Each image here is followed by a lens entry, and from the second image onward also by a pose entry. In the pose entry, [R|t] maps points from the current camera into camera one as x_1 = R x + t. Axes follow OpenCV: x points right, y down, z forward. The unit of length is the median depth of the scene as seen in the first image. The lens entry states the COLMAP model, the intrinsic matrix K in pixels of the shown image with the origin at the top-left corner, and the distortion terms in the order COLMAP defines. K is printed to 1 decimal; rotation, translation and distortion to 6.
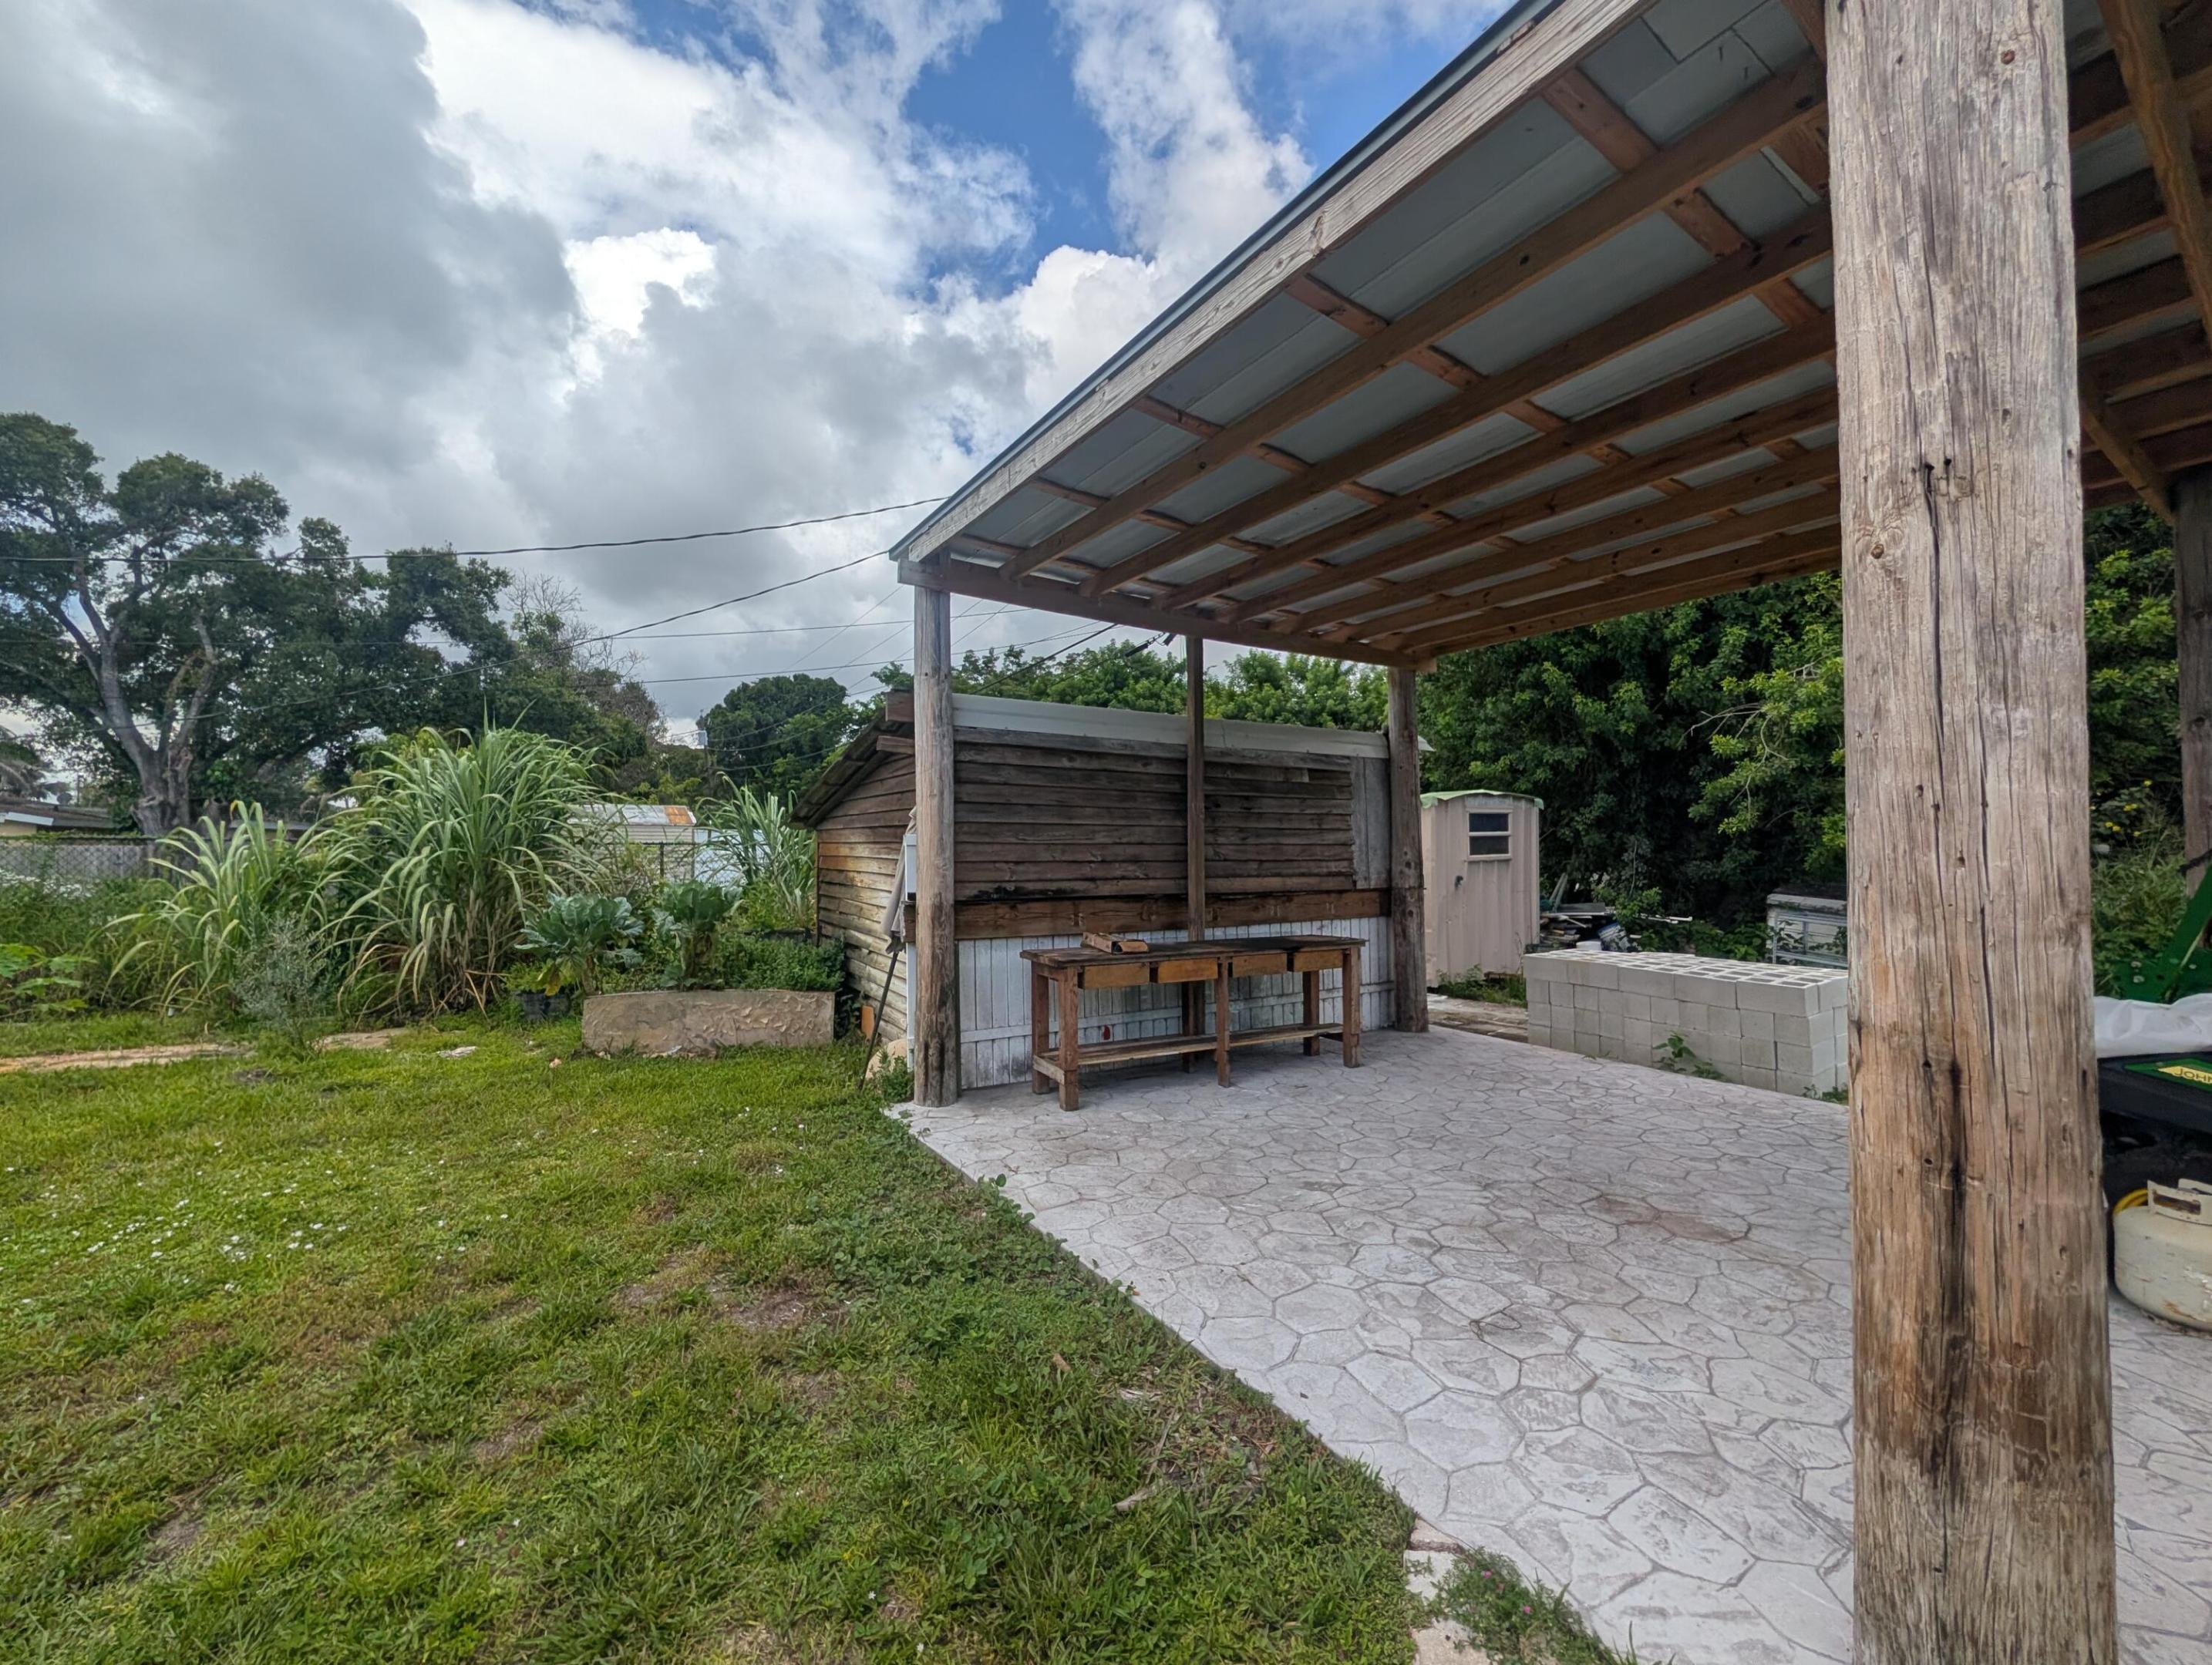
lens RADIAL K [[873.8, 0, 1102.3], [0, 873.8, 831.6], [0, 0, 1]] dist [0.001823, 0.000116]
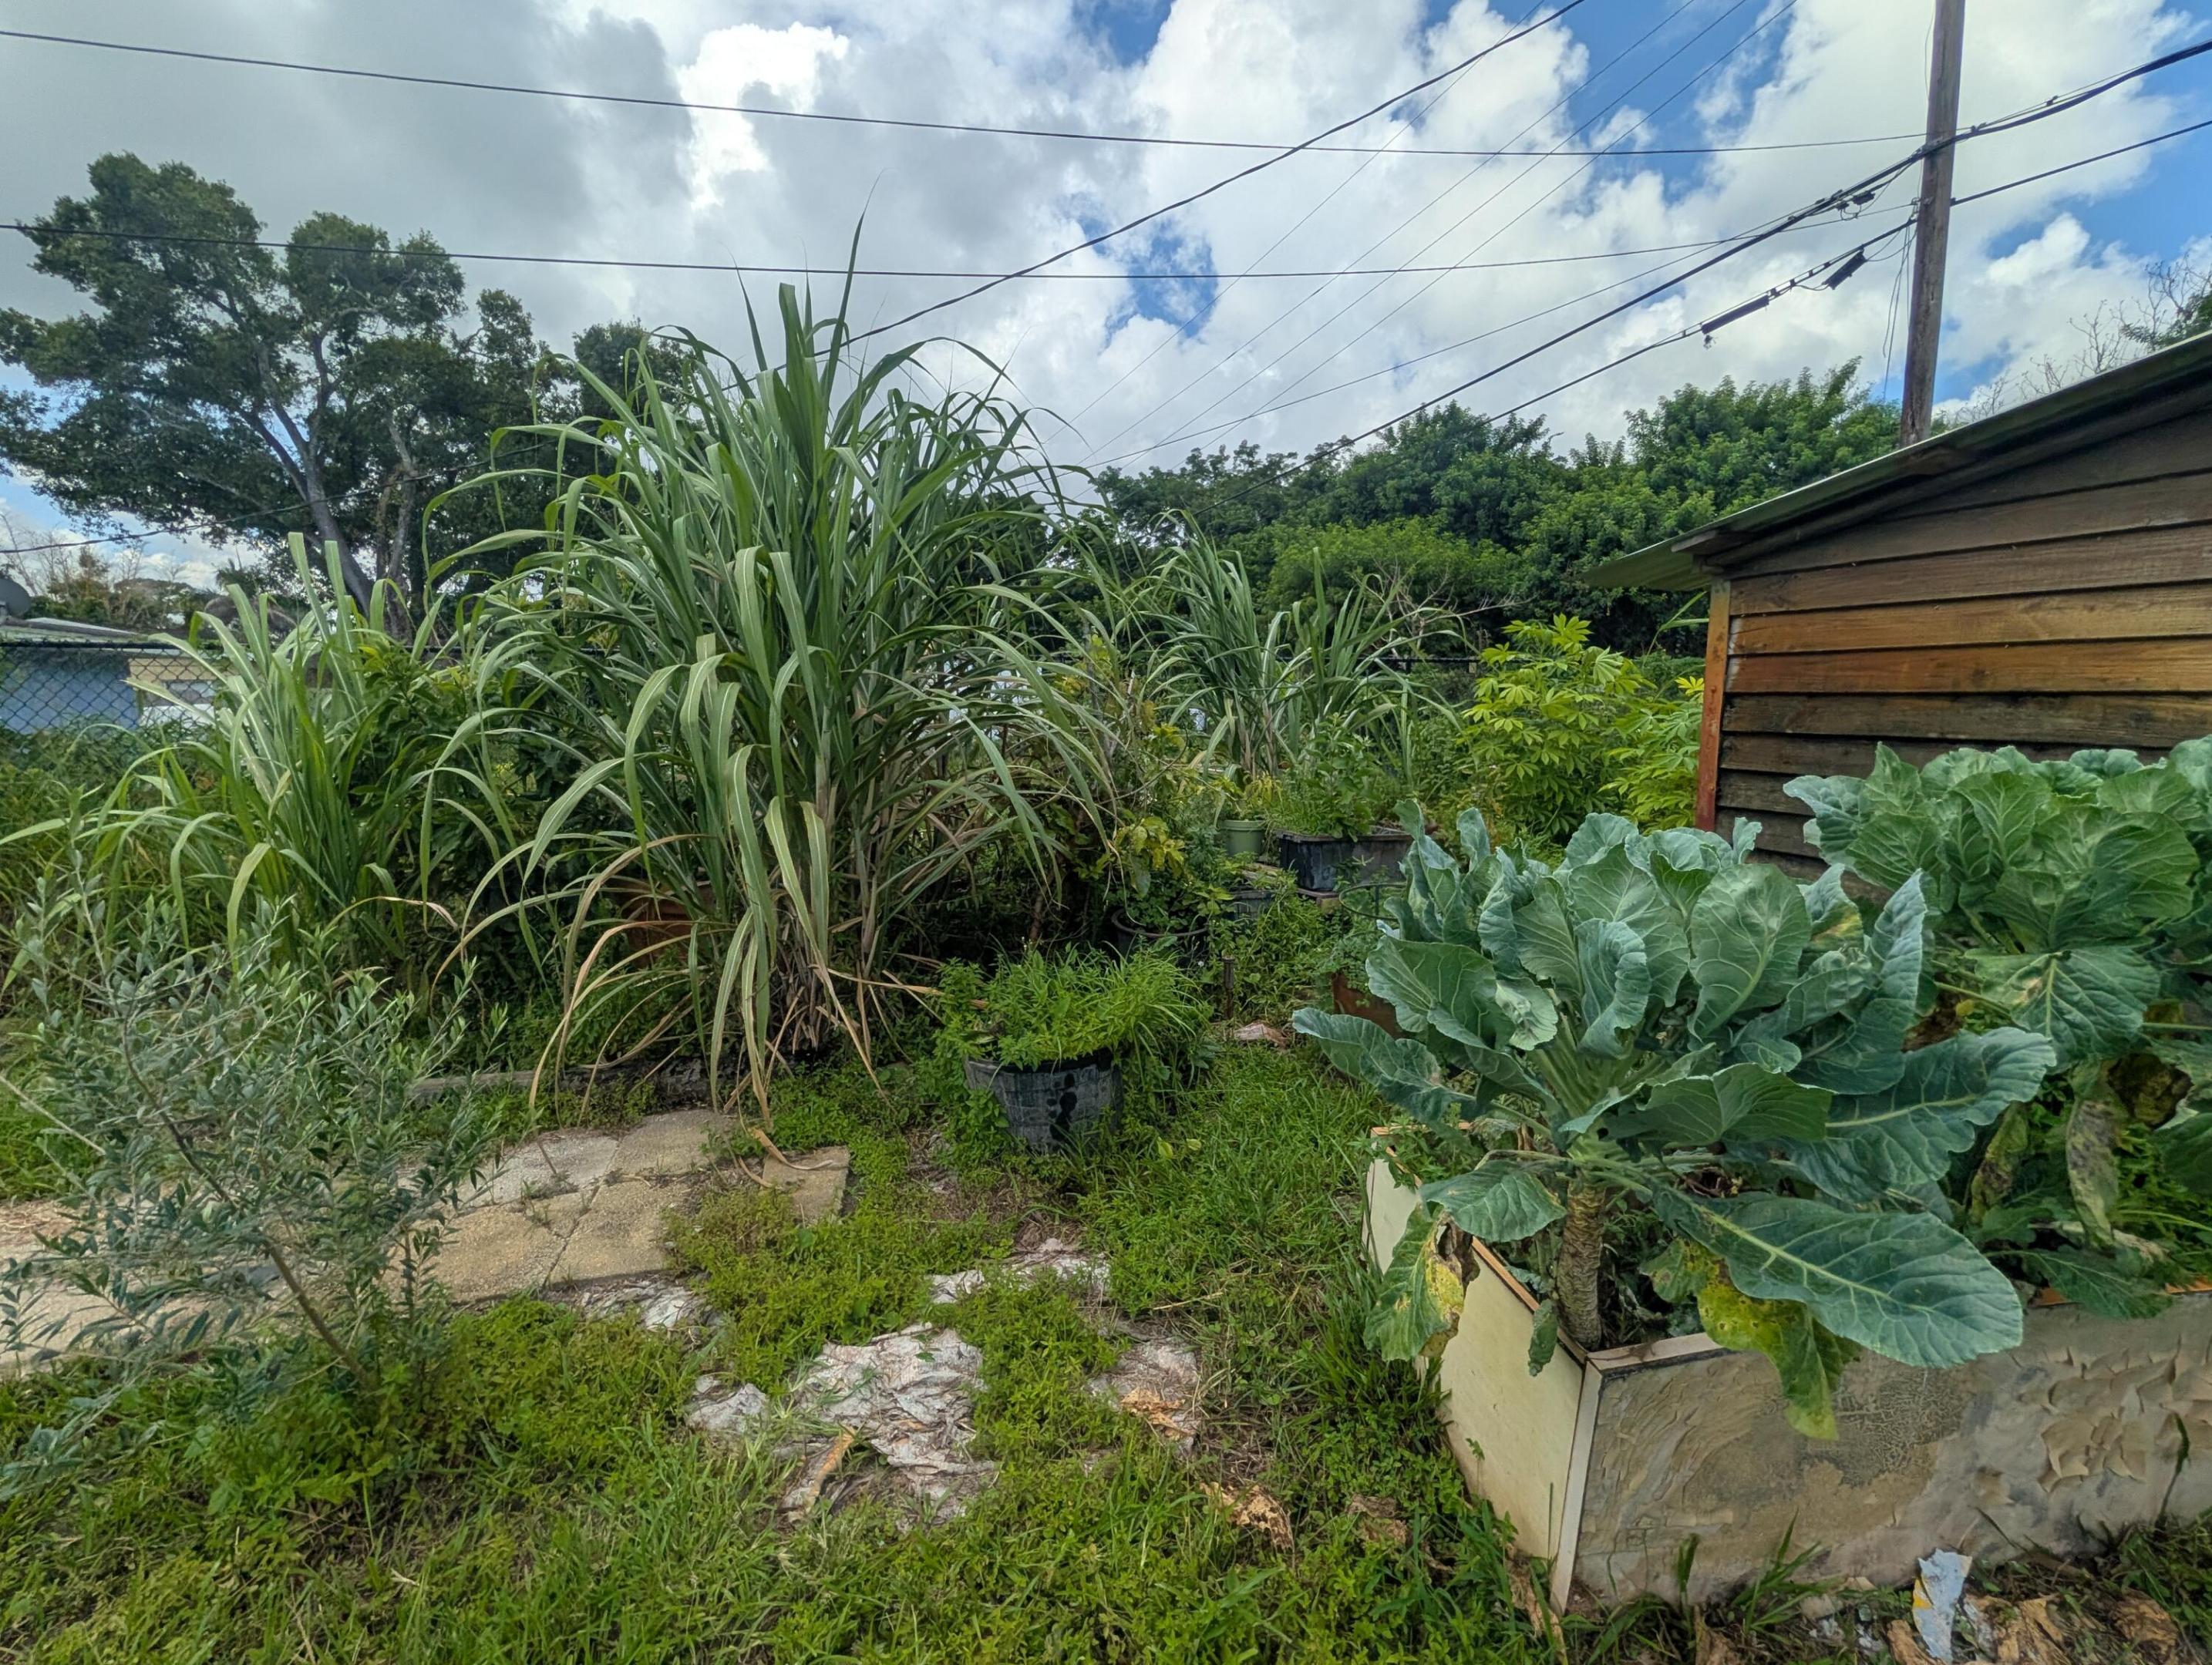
lens RADIAL K [[928.1, 0, 1130.1], [0, 928.1, 834.8], [0, 0, 1]] dist [-0.001786, -0.000009]
pose [[0.983632, 0.019015, -0.179183, -0.136163], [0.012672, 0.984654, 0.174055, 0.007927], [0.179743, -0.173477, 0.968297, 0.167231]]
